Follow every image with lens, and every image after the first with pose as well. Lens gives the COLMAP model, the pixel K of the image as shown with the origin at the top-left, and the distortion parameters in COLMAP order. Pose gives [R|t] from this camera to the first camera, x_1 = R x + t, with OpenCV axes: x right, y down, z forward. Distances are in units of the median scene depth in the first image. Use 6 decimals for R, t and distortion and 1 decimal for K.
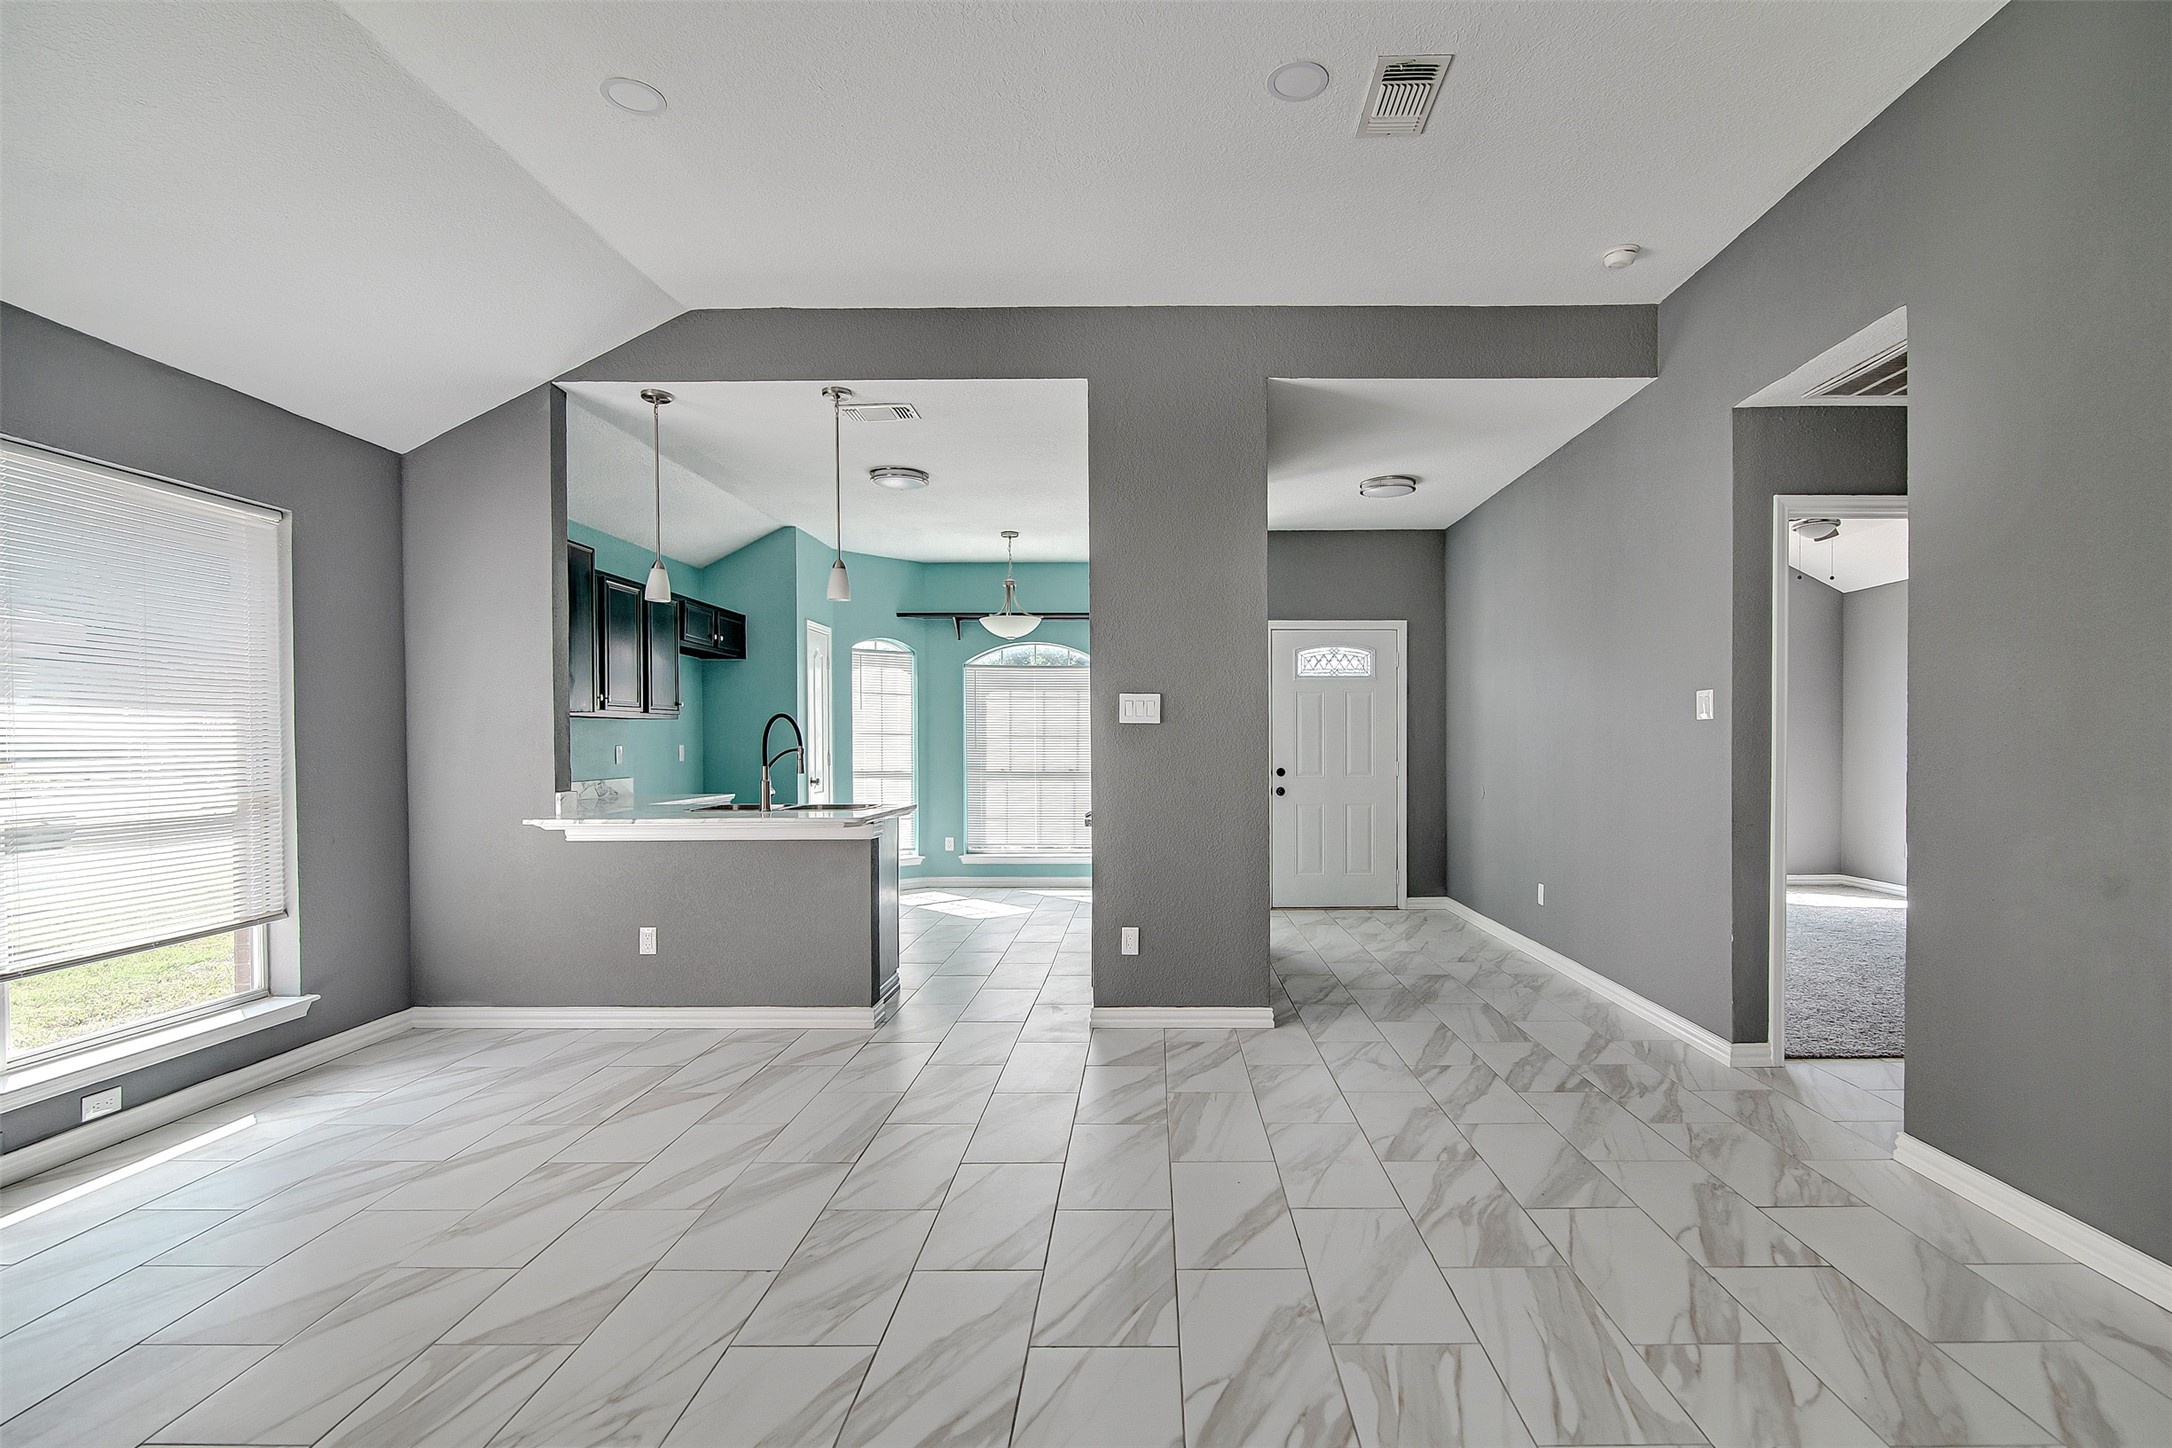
lens RADIAL K [[1022.7, 0, 1142.4], [0, 1022.7, 755.0], [0, 0, 1]] dist [-0.006051, -0.000414]
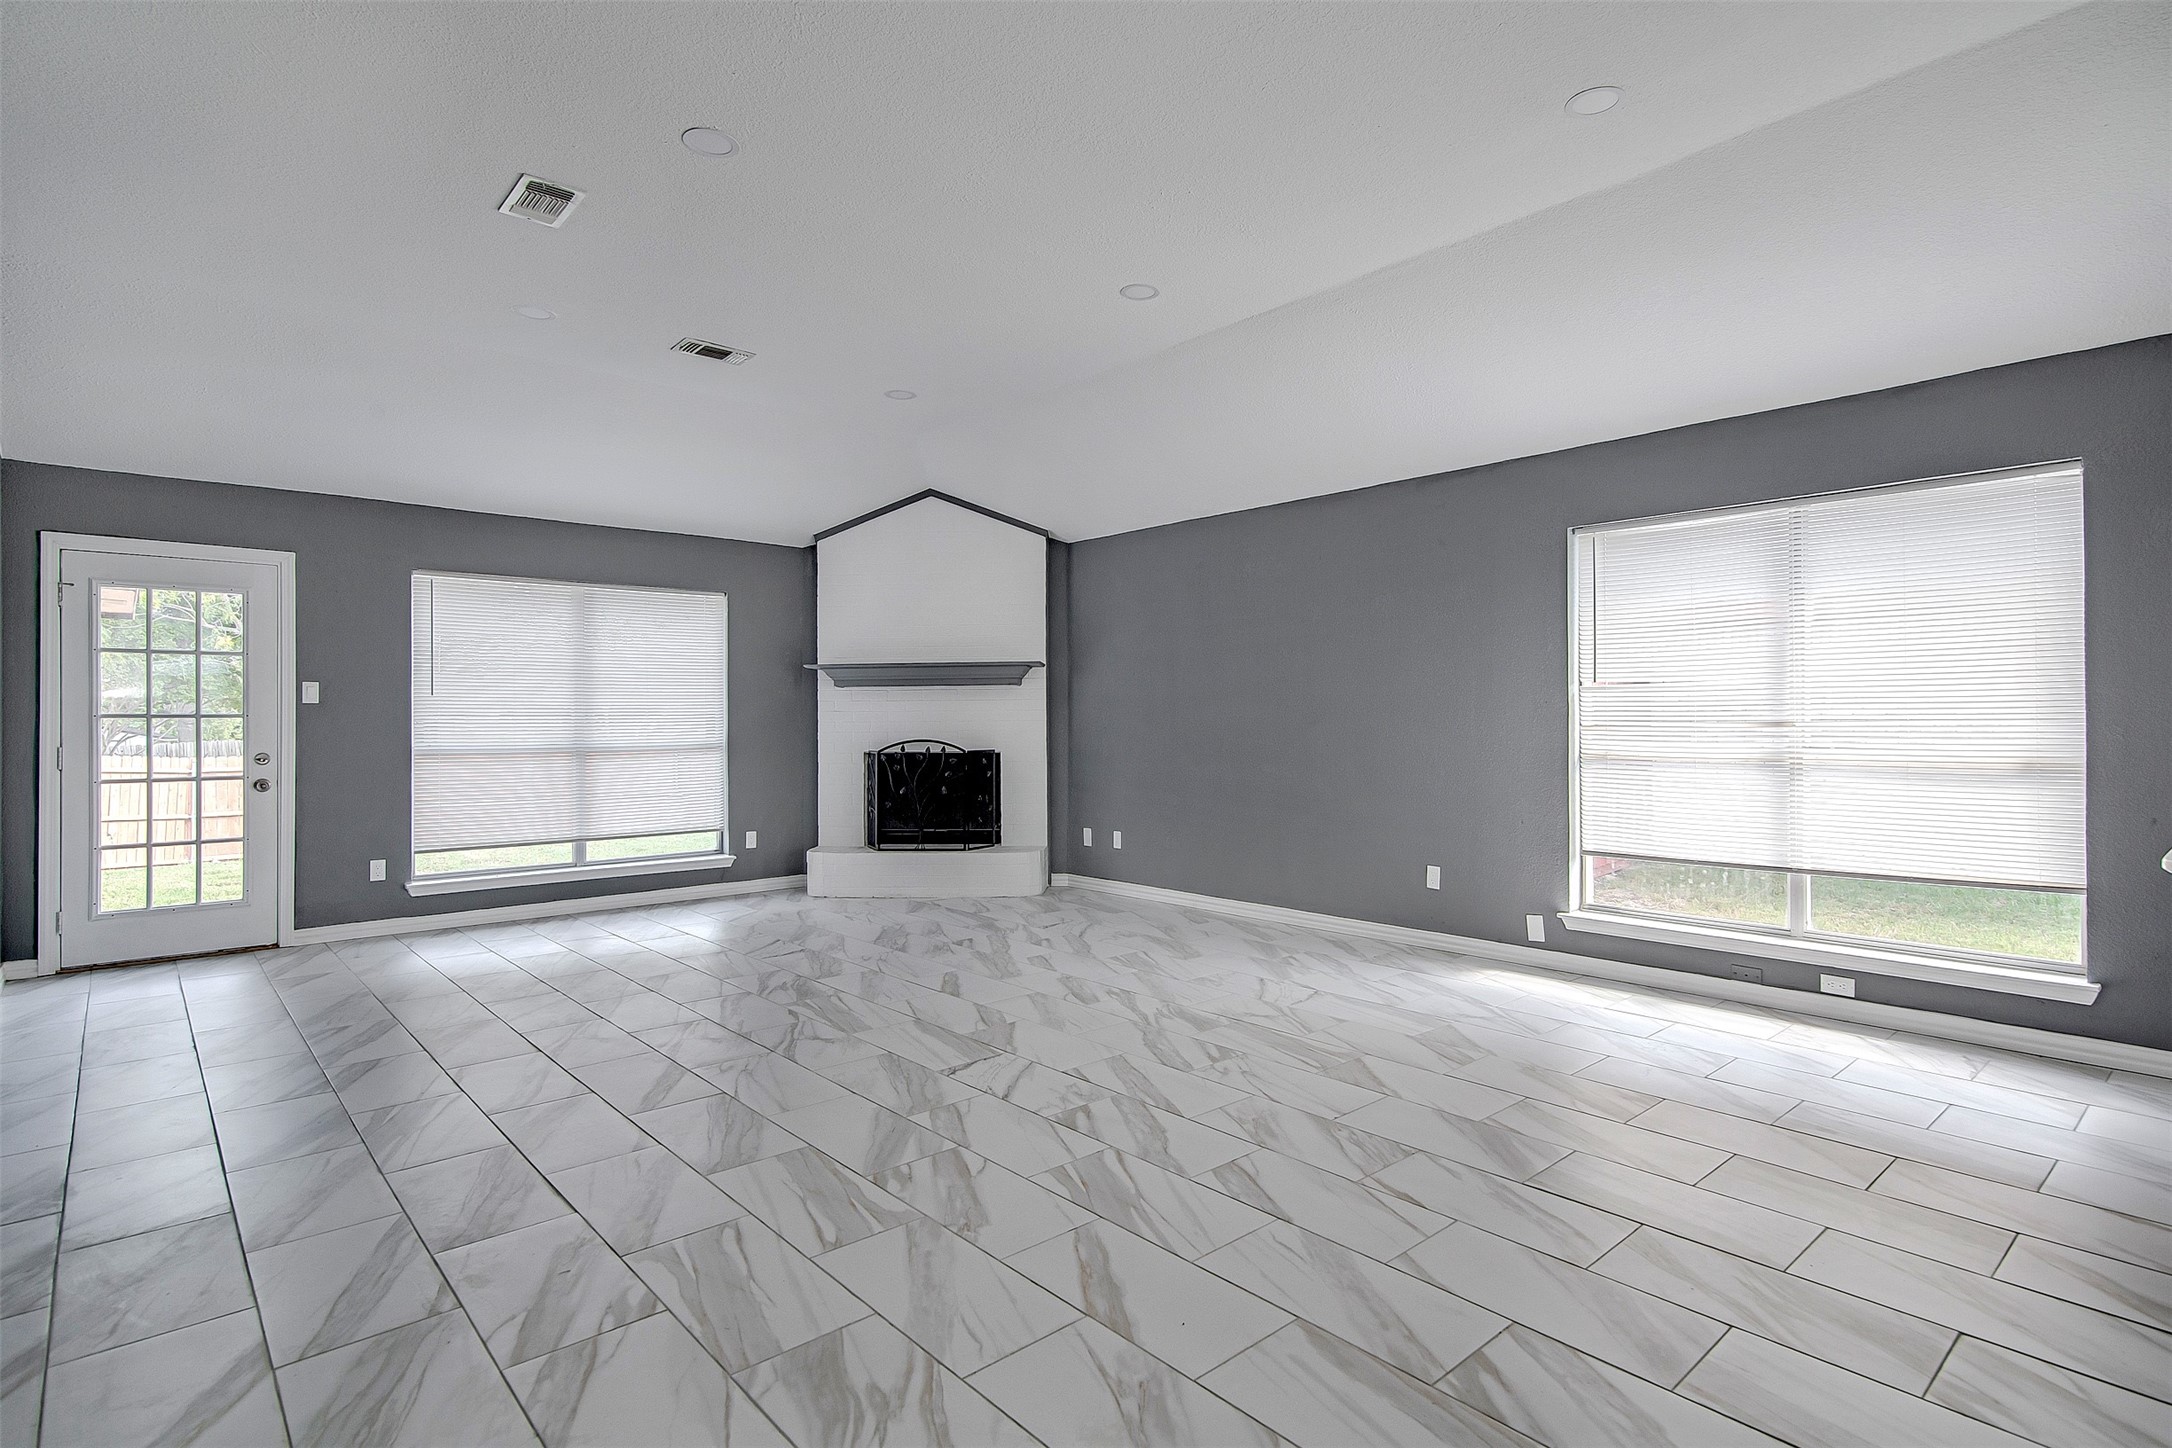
lens RADIAL K [[1083.2, 0, 1127.5], [0, 1083.2, 714.3], [0, 0, 1]] dist [0.003147, 0.000505]
pose [[-0.731501, 0.005700, -0.681817, 0.427370], [-0.001375, 0.999951, 0.009835, -0.011153], [0.681839, 0.008132, -0.731457, 1.019499]]
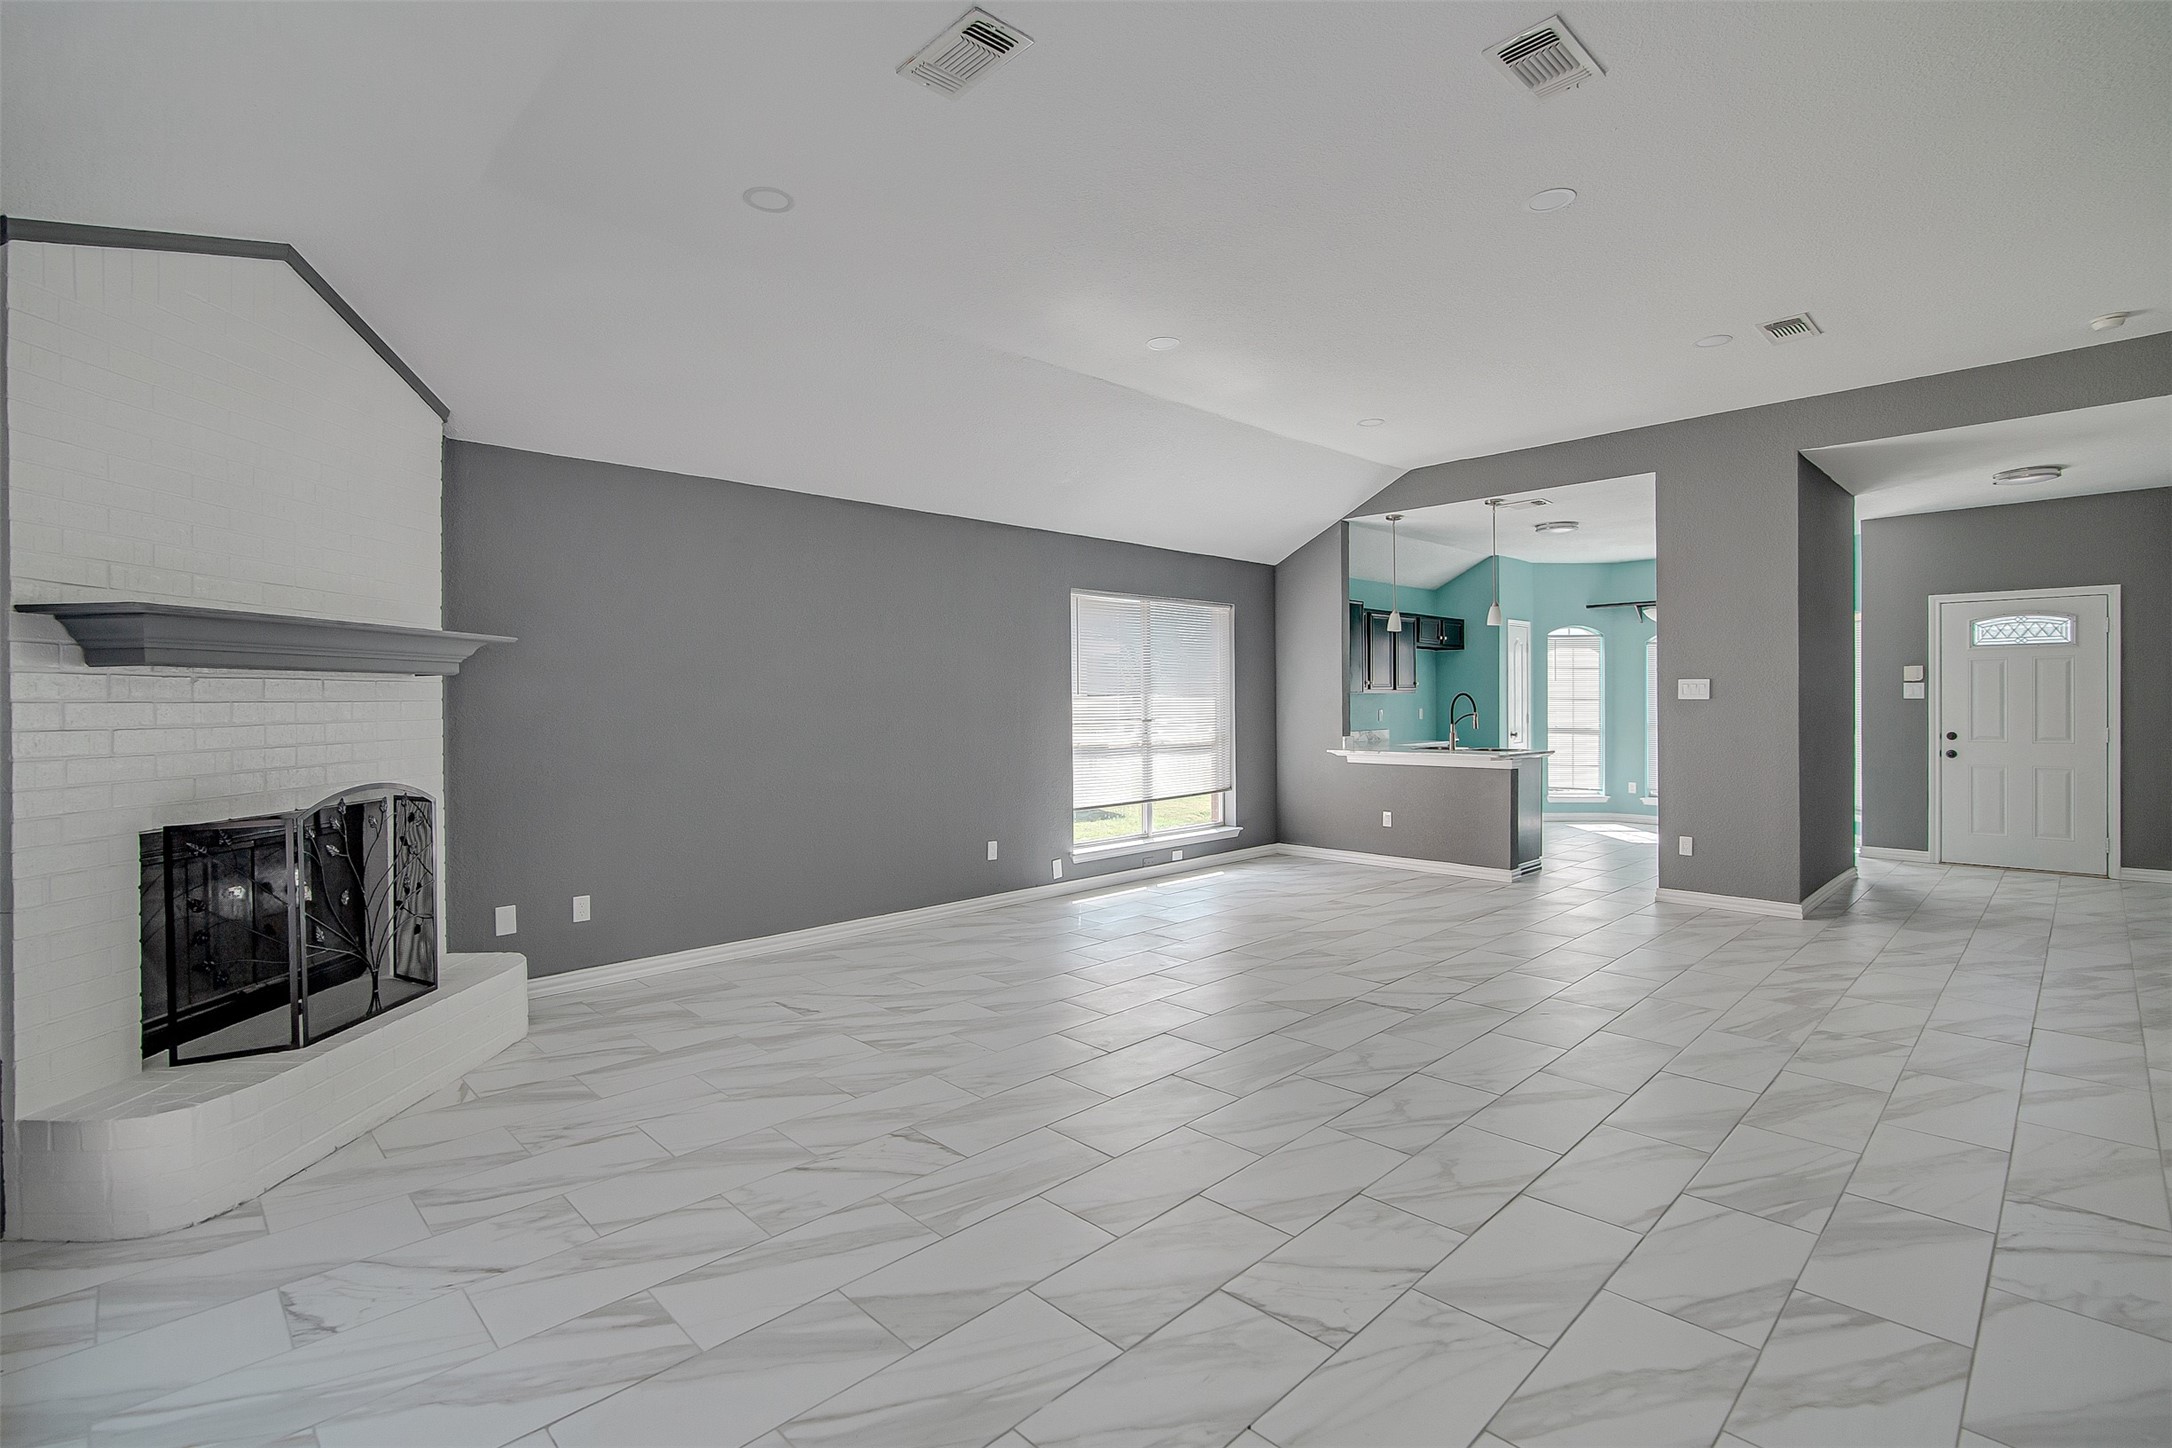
lens RADIAL K [[995.5, 0, 1088.6], [0, 995.5, 708.6], [0, 0, 1]] dist [-0.004850, -0.000142]
pose [[0.704751, 0.005139, -0.709436, 0.411694], [-0.005365, 0.999984, 0.001915, -0.015876], [0.709434, 0.002456, 0.704767, -0.649725]]
